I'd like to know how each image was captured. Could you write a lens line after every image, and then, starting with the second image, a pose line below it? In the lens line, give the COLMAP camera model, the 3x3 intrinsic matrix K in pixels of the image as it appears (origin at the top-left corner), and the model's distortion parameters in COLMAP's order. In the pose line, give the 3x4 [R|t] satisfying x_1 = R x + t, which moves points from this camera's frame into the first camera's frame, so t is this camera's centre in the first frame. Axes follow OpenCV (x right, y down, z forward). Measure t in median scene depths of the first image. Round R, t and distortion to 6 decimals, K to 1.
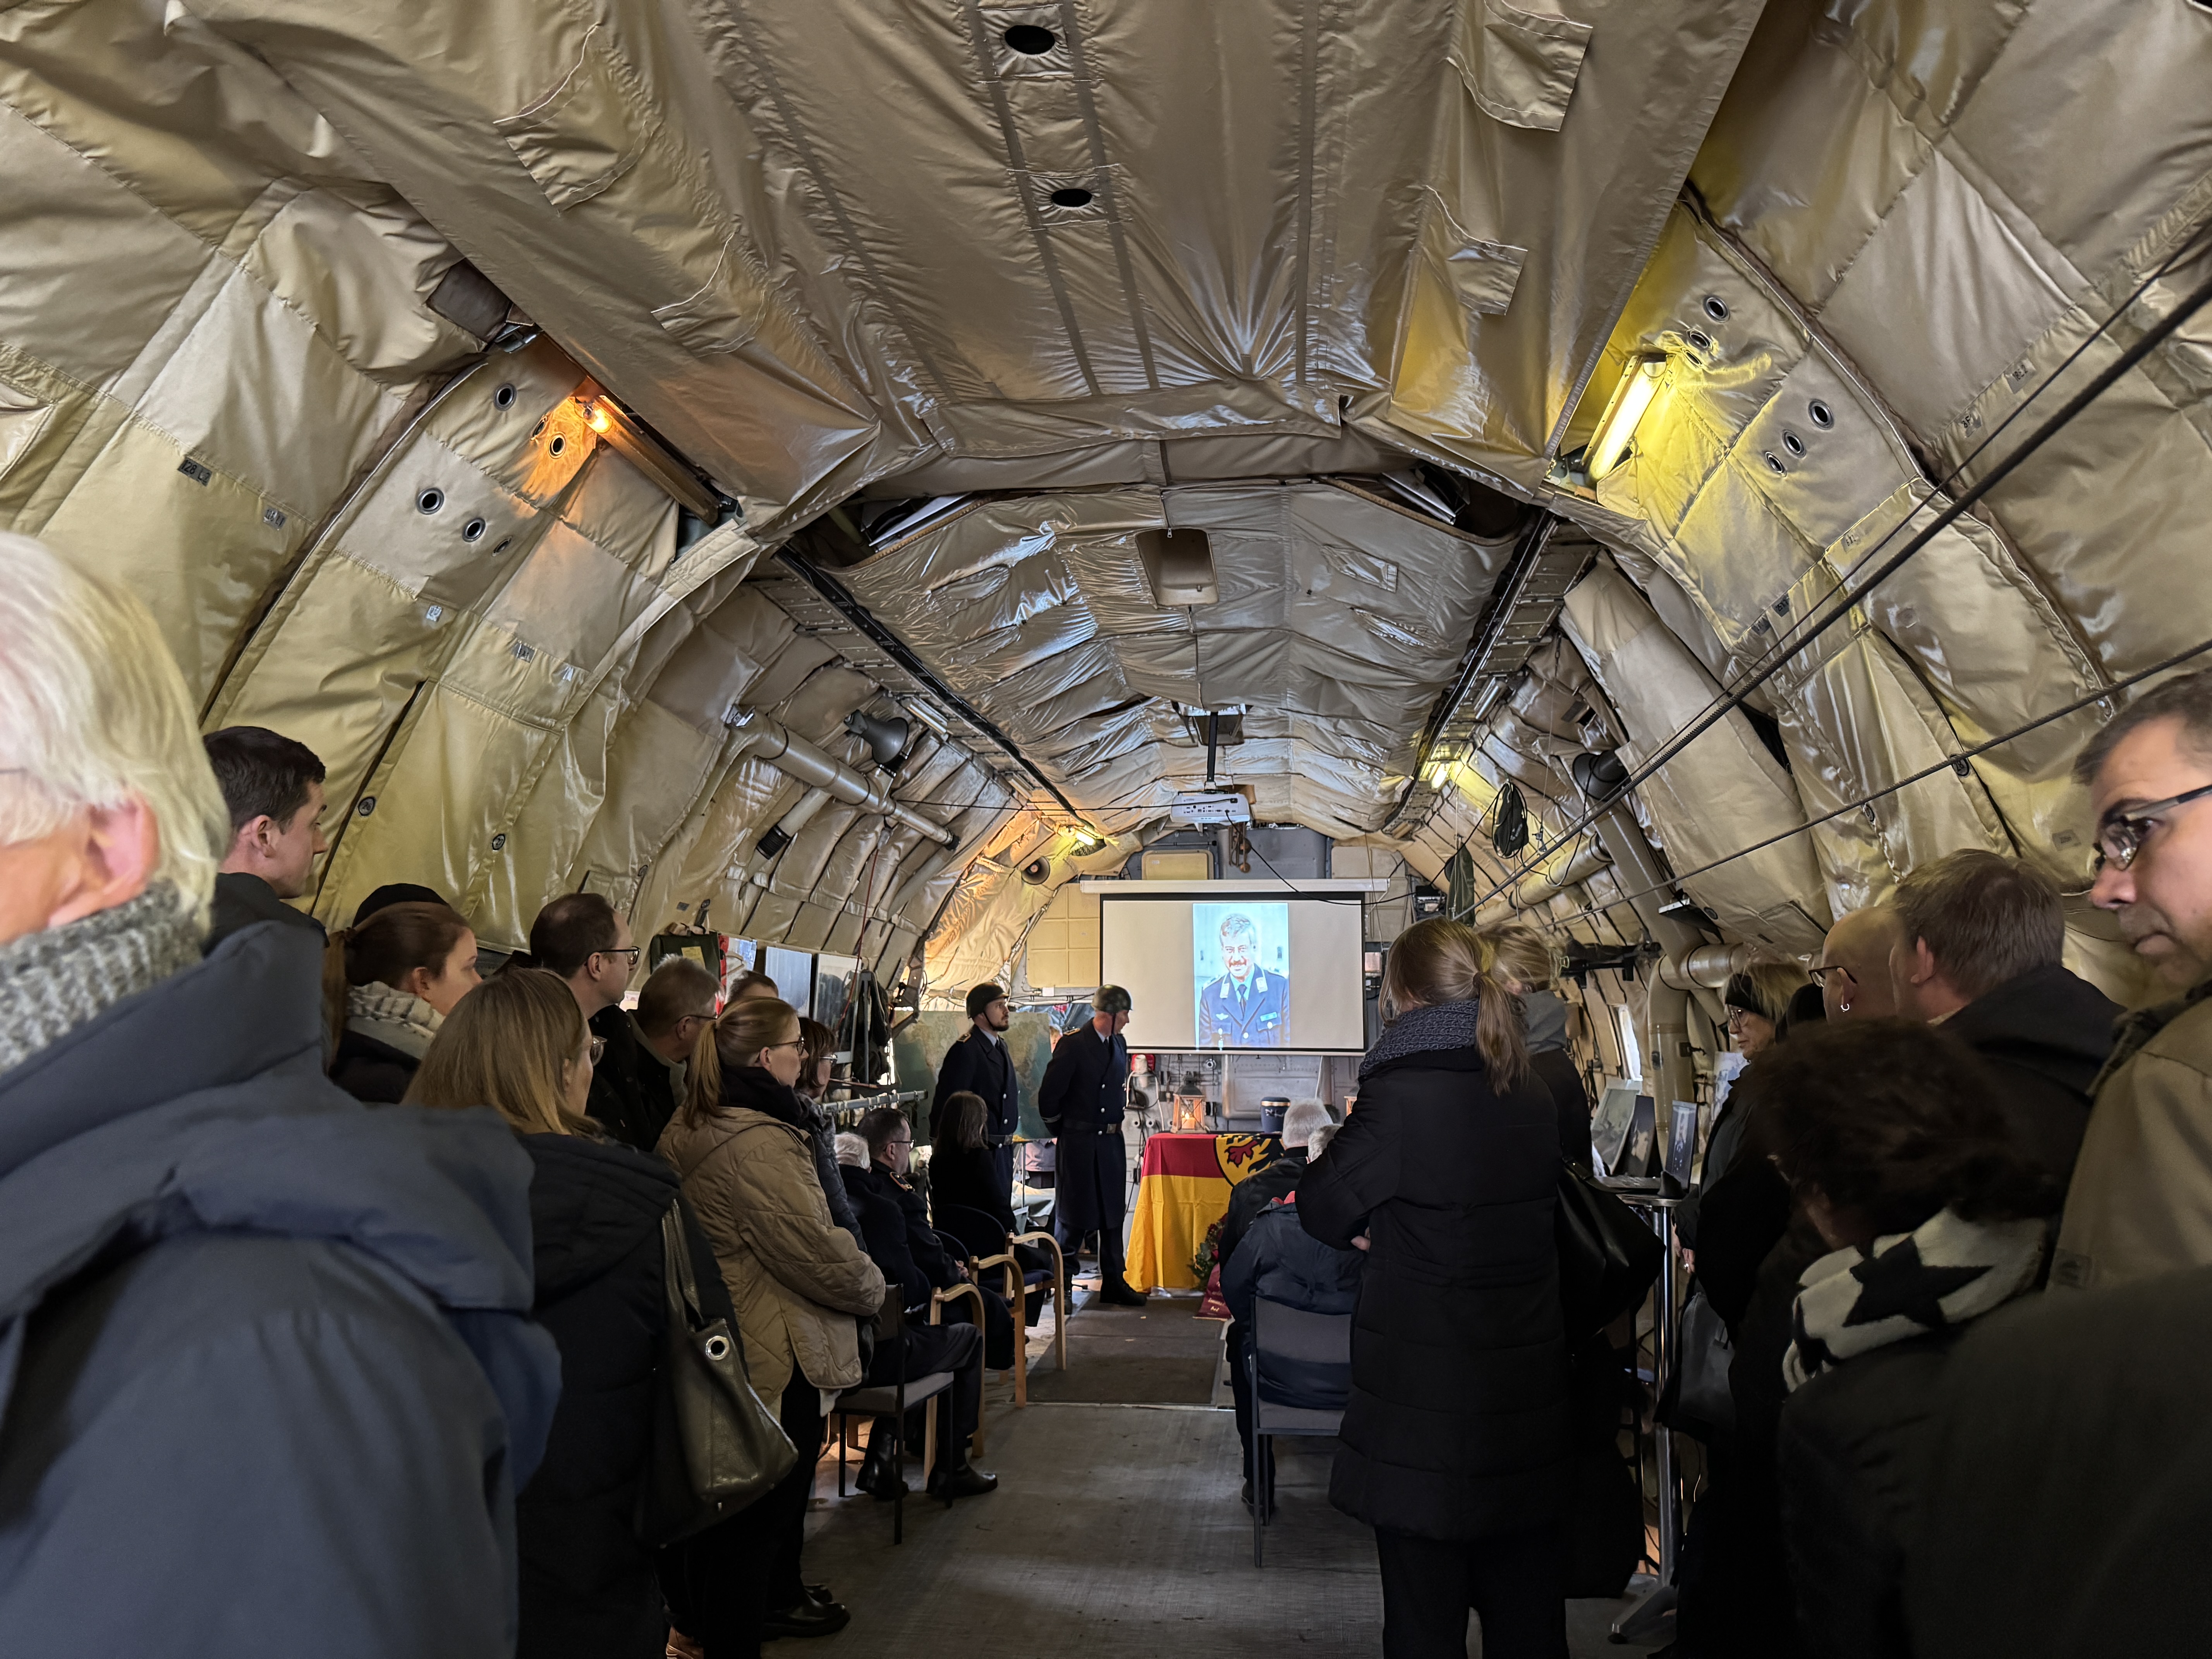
lens RADIAL K [[1544.7, 0, 1110.5], [0, 1544.7, 834.3], [0, 0, 1]] dist [0.136750, -0.218473]
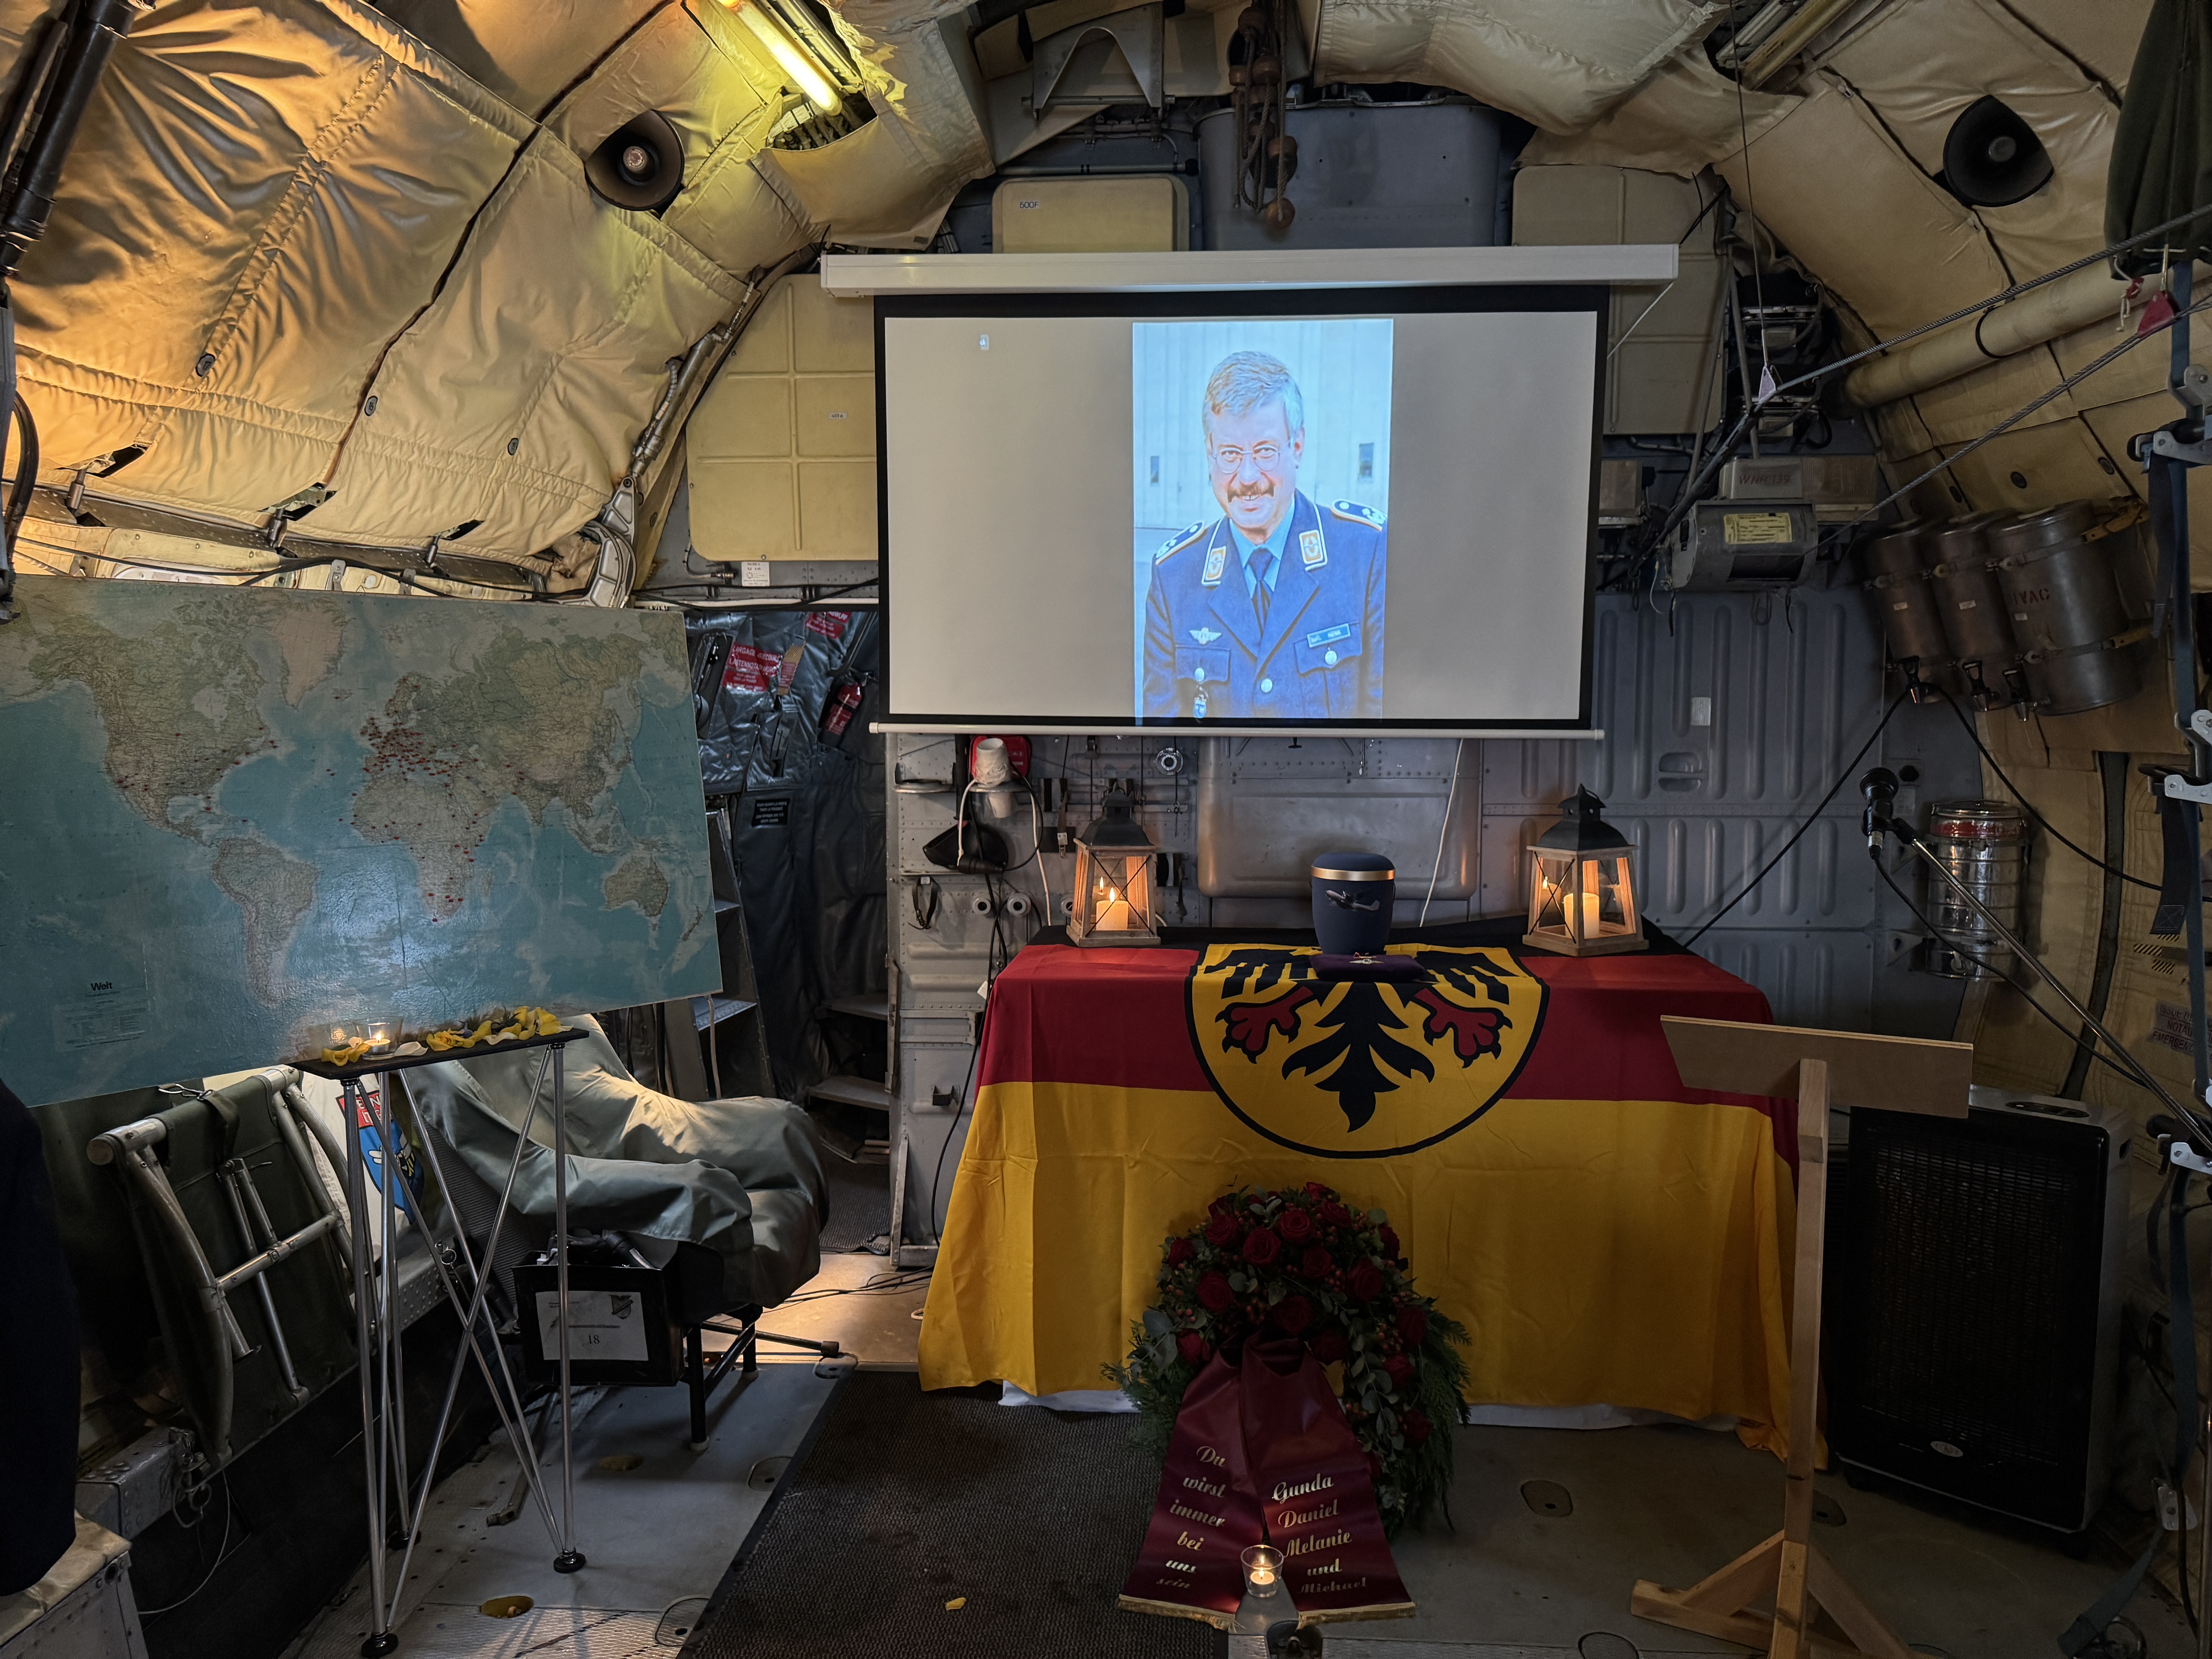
lens RADIAL K [[1544.7, 0, 1110.5], [0, 1544.7, 834.3], [0, 0, 1]] dist [0.136750, -0.218473]
pose [[0.998978, -0.001314, 0.045181, 0.032127], [-0.008313, 0.977186, 0.212222, 0.085106], [-0.044429, -0.212380, 0.976177, 0.624293]]
